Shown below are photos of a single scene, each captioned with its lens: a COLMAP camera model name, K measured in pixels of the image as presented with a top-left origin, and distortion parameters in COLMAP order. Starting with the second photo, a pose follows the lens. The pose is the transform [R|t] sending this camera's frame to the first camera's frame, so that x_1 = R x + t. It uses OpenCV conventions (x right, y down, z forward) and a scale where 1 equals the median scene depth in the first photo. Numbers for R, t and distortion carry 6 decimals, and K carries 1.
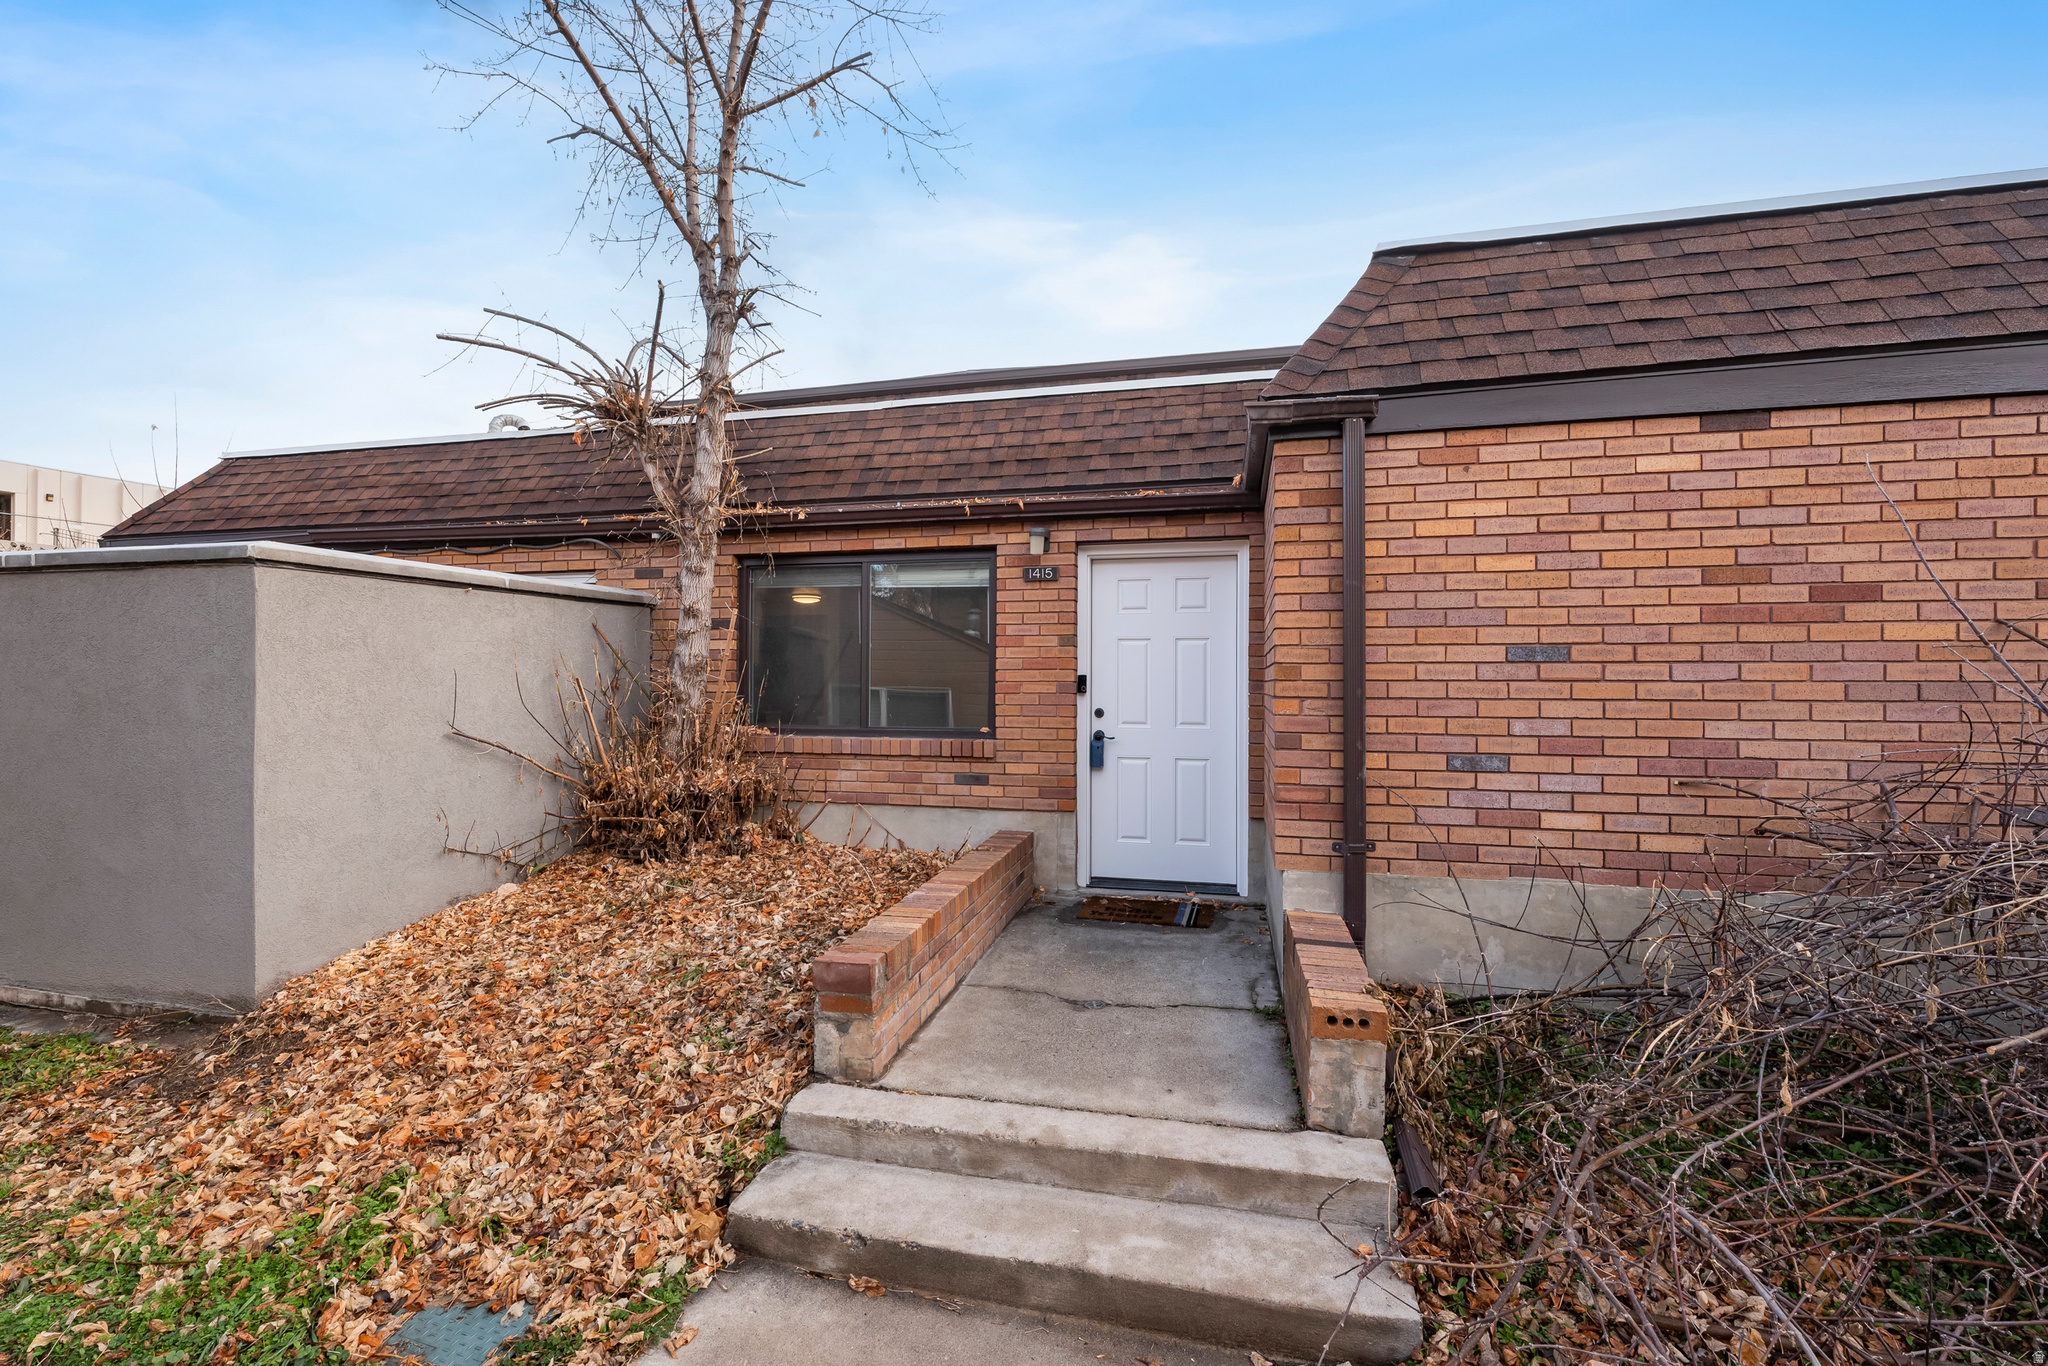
lens RADIAL K [[855.3, 0, 1027.1], [0, 855.3, 676.9], [0, 0, 1]] dist [-0.002265, -0.000243]
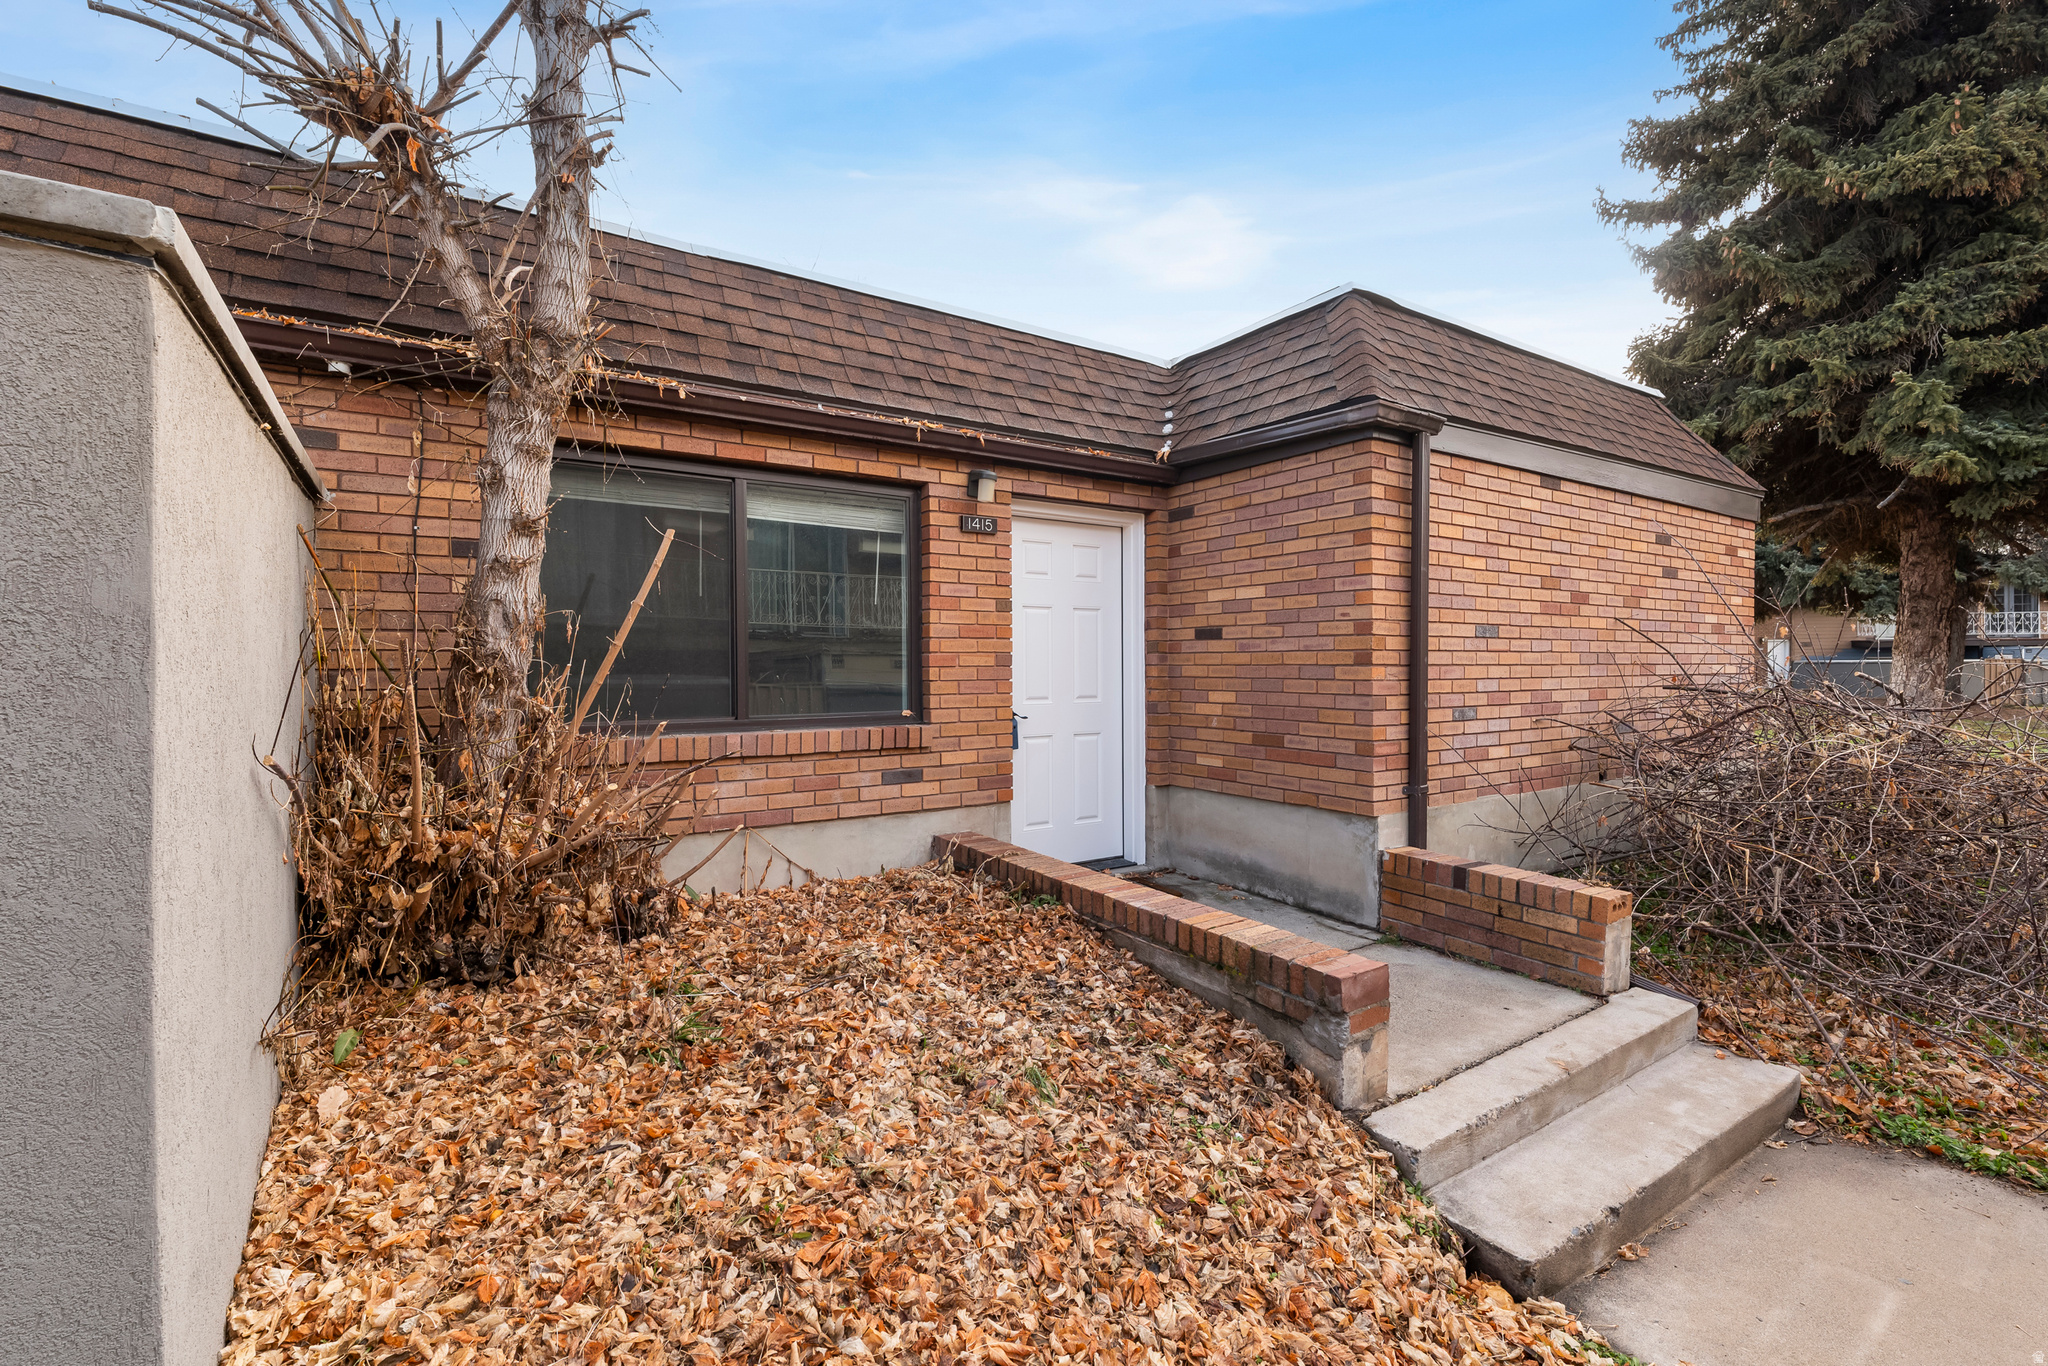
lens RADIAL K [[920.4, 0, 1031.9], [0, 920.4, 668.3], [0, 0, 1]] dist [0.003462, -0.001040]
pose [[0.673434, -0.006931, 0.739214, -0.617543], [-0.002241, 0.999932, 0.011416, 0.010432], [-0.739244, -0.009345, 0.673373, 0.345575]]
